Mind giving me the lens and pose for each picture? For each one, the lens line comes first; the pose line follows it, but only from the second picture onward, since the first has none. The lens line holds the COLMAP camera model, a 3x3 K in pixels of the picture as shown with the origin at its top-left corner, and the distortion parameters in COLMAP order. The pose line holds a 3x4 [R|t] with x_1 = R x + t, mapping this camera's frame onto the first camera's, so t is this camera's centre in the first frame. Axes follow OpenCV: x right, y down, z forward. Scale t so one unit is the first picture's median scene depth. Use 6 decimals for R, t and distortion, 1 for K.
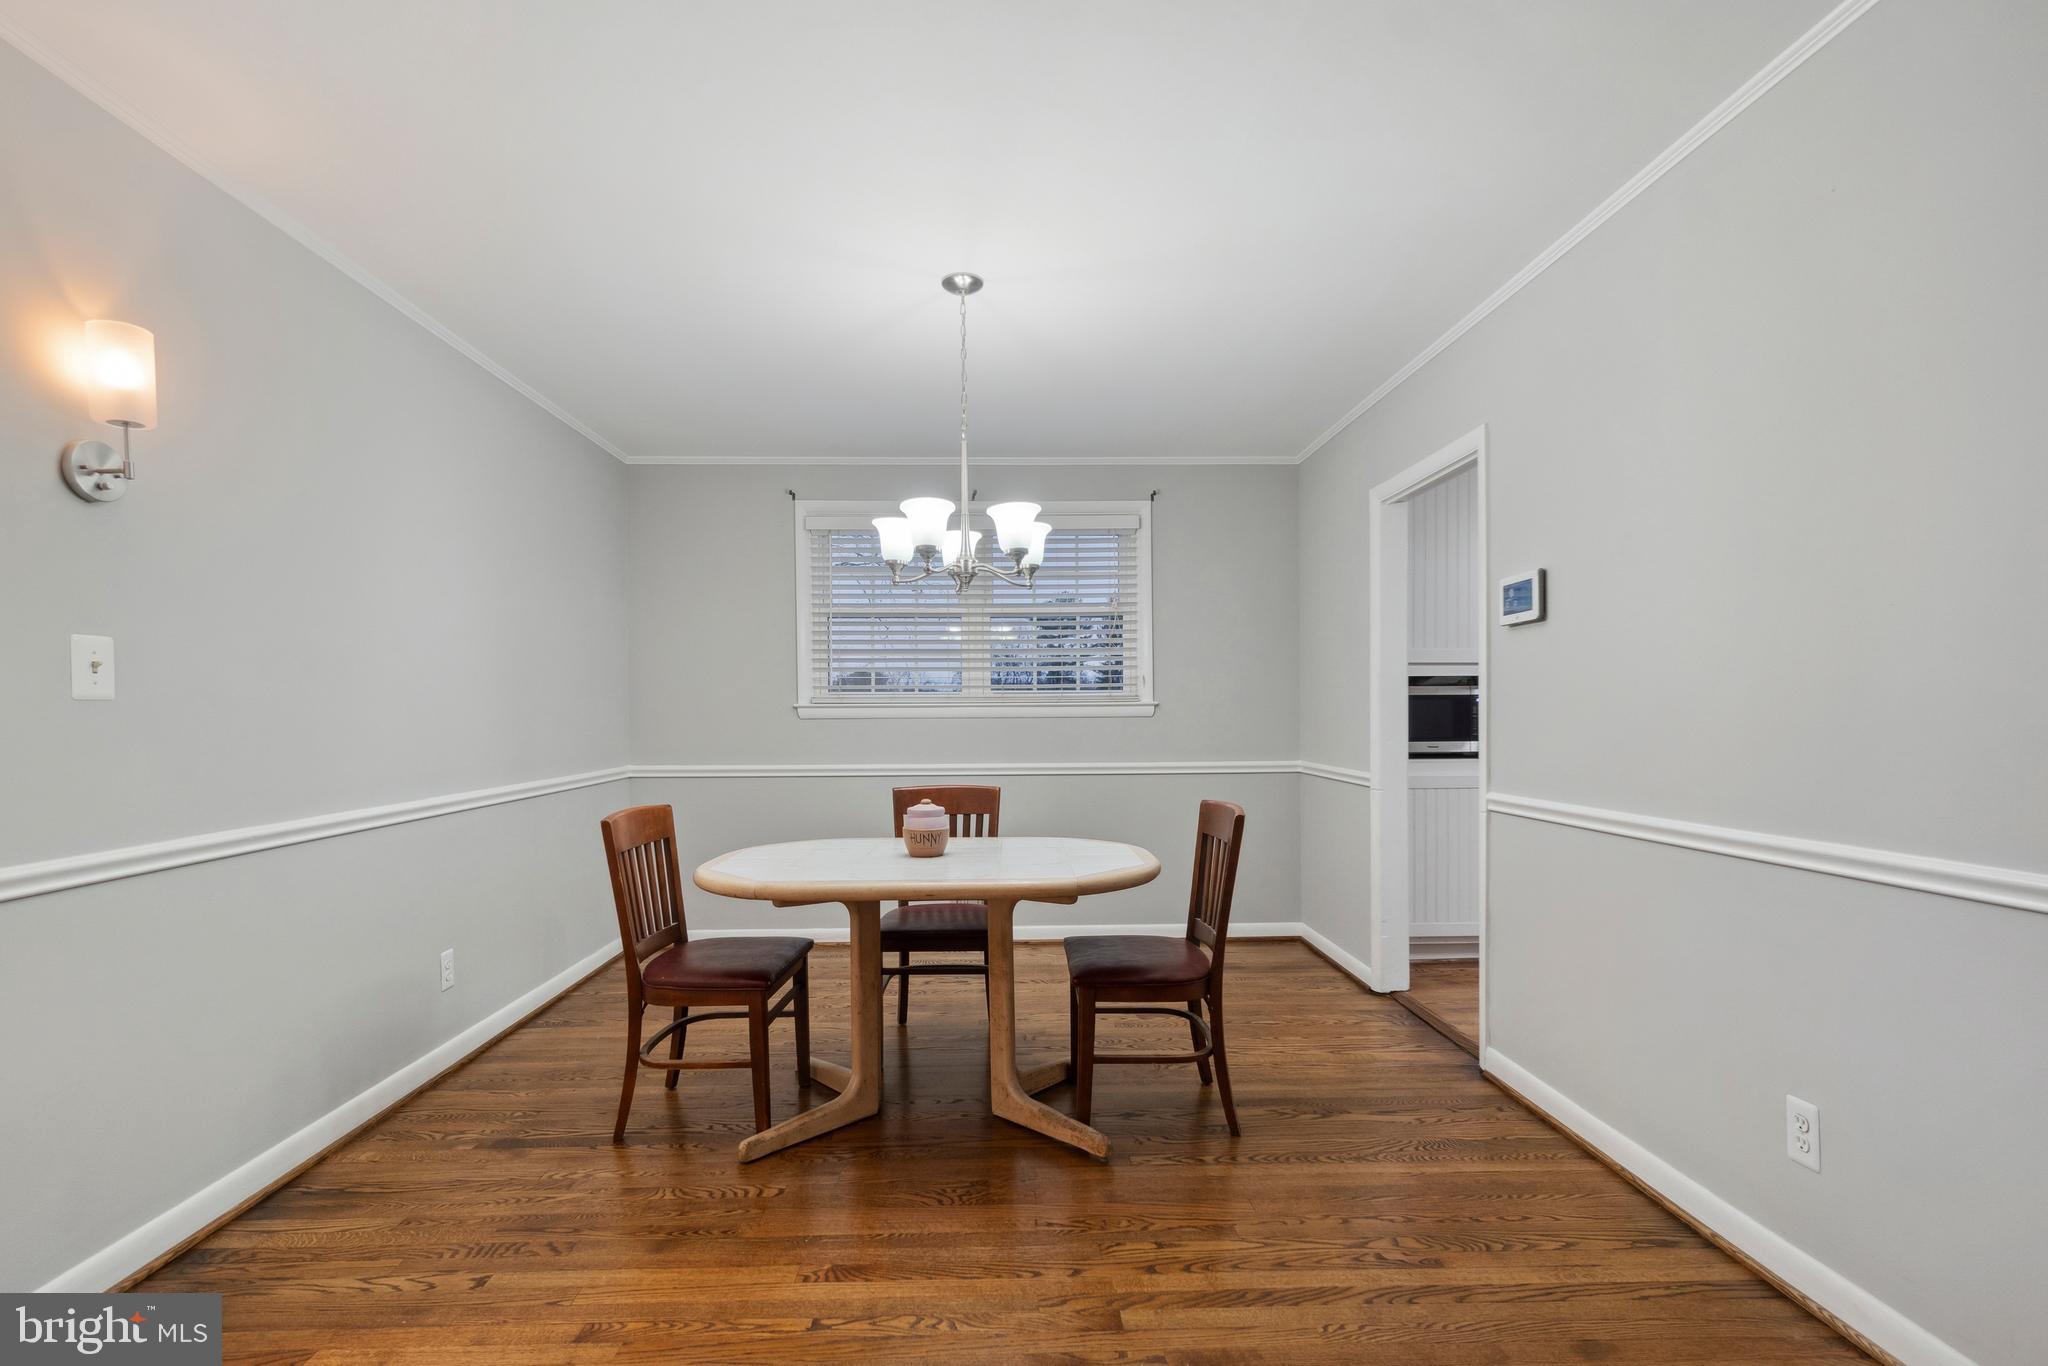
lens RADIAL K [[920.4, 0, 1024.8], [0, 920.4, 716.8], [0, 0, 1]] dist [-0.010485, 0.000090]
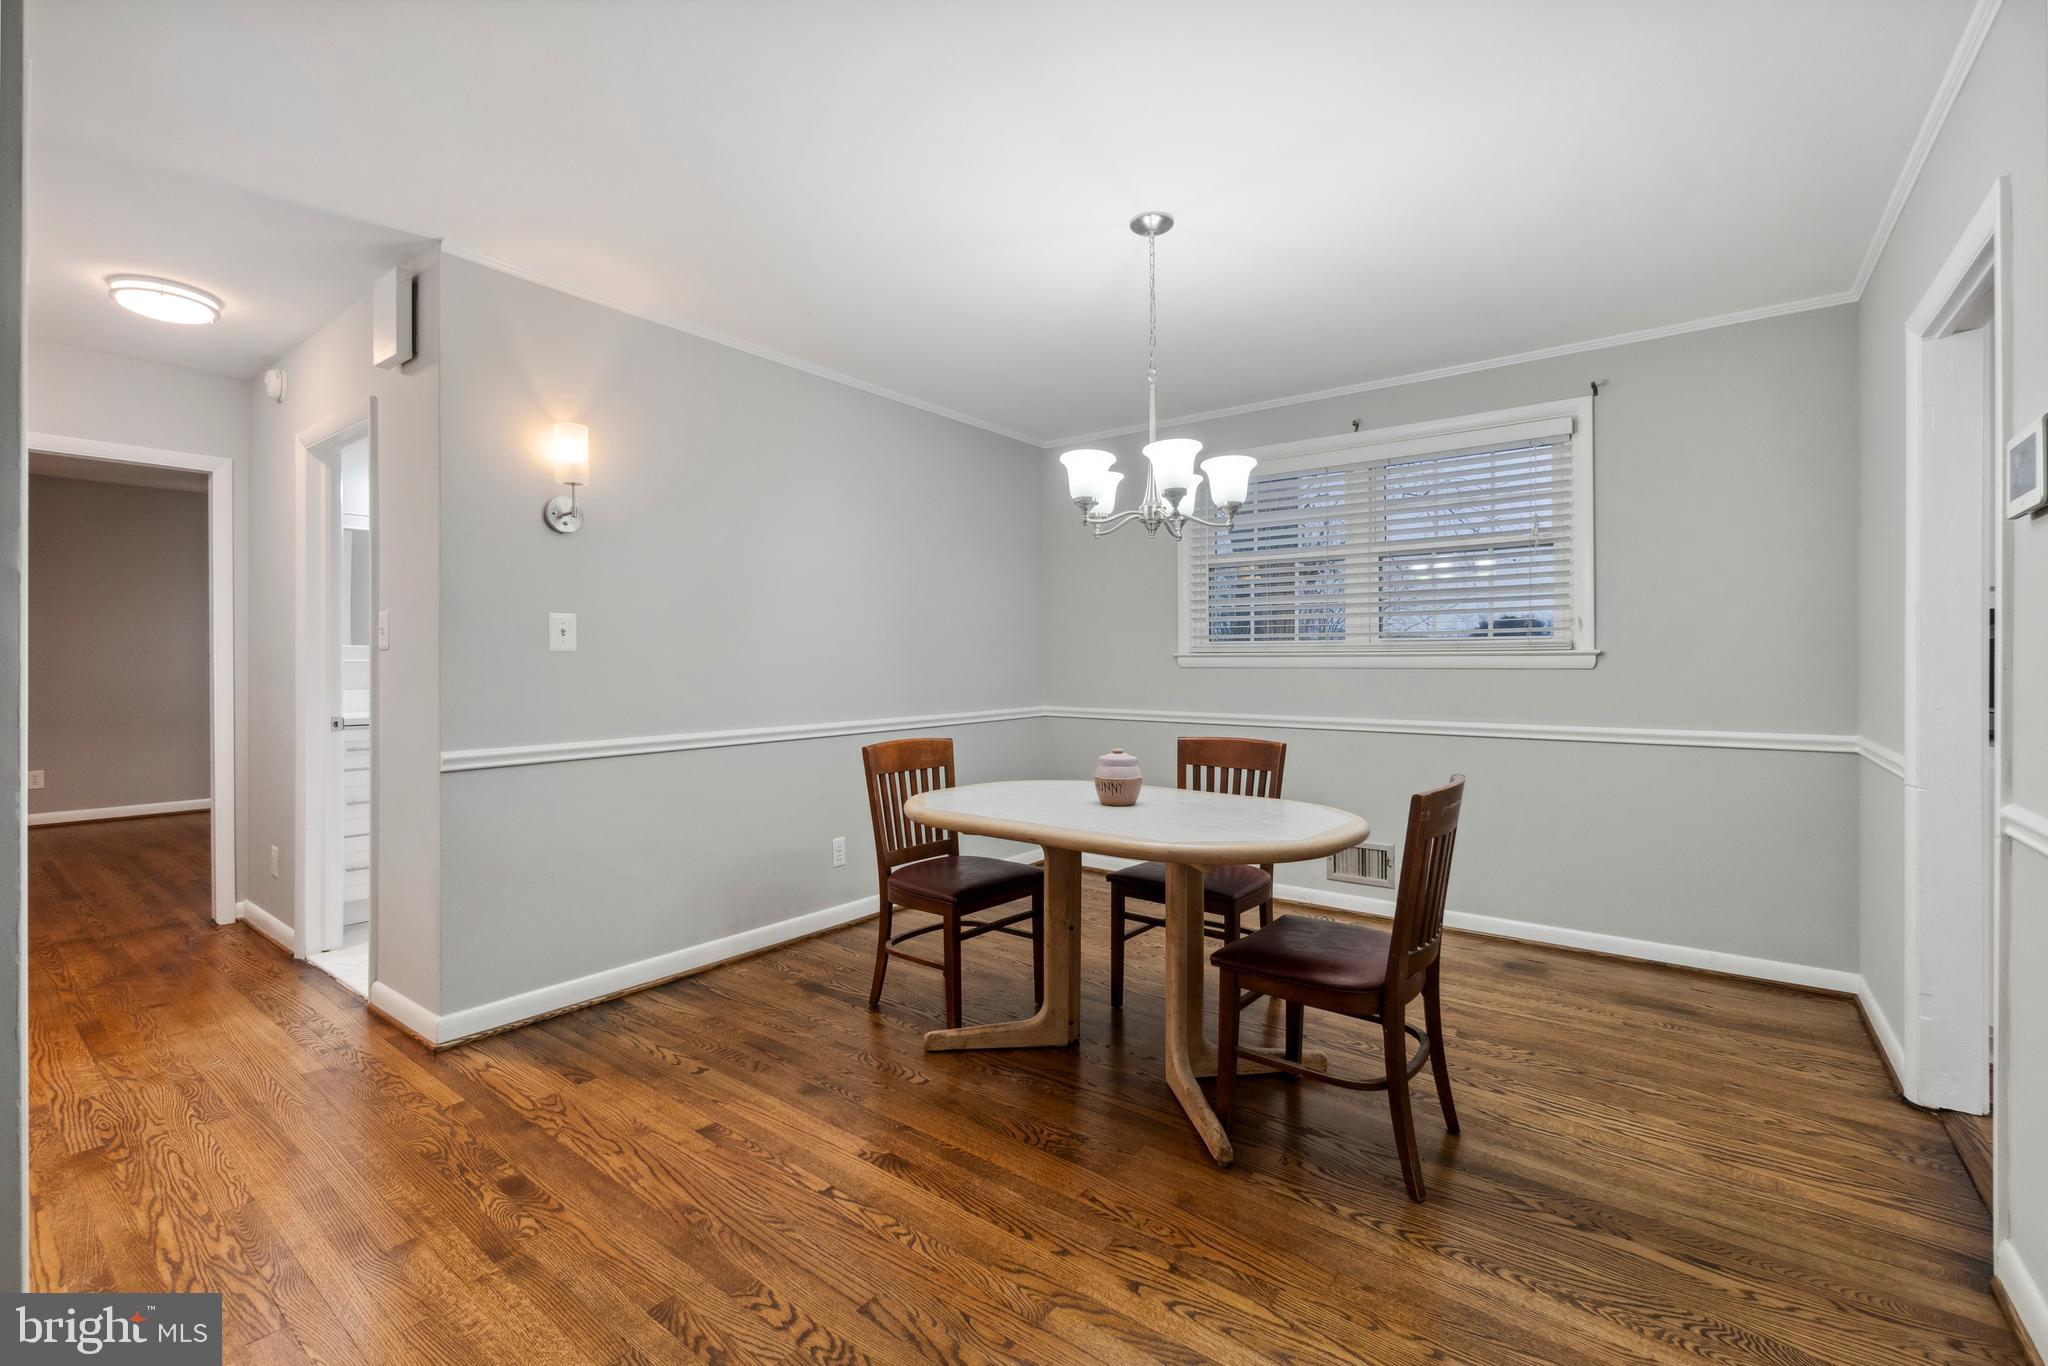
lens RADIAL K [[880.8, 0, 1019.2], [0, 880.8, 664.2], [0, 0, 1]] dist [-0.004327, -0.000038]
pose [[0.769689, 0.007709, -0.638373, 0.426885], [-0.007544, 0.999967, 0.002980, -0.004856], [0.638375, 0.002522, 0.769721, 0.190822]]
